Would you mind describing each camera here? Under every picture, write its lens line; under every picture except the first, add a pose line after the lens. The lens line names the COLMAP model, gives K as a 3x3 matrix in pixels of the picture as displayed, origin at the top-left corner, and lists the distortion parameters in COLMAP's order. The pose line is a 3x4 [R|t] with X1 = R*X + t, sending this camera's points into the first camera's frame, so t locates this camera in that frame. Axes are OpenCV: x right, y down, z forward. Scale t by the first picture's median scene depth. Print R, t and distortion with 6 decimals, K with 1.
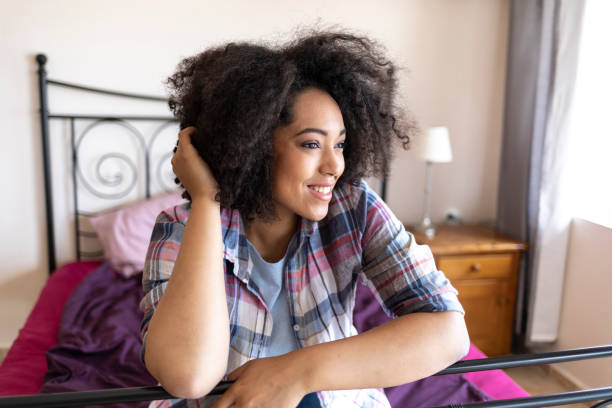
lens RADIAL K [[589.3, 0, 313.0], [0, 589.3, 204.3], [0, 0, 1]] dist [-0.078126, 0.097680]
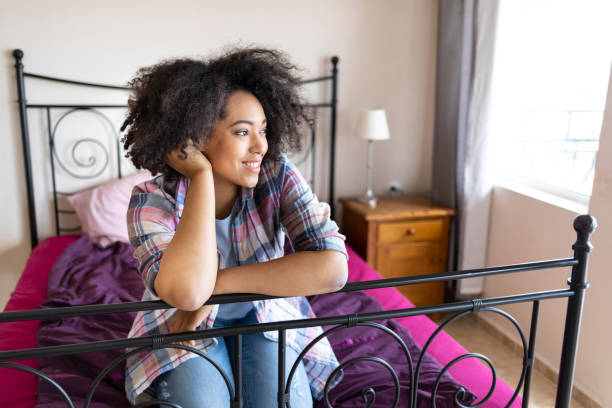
lens RADIAL K [[584.7, 0, 313.5], [0, 584.7, 194.0], [0, 0, 1]] dist [-0.019358, 0.015329]
pose [[0.998448, -0.024667, 0.049927, 0.034541], [0.023720, 0.999529, 0.019466, 0.008205], [-0.050384, -0.018251, 0.998563, -0.148162]]
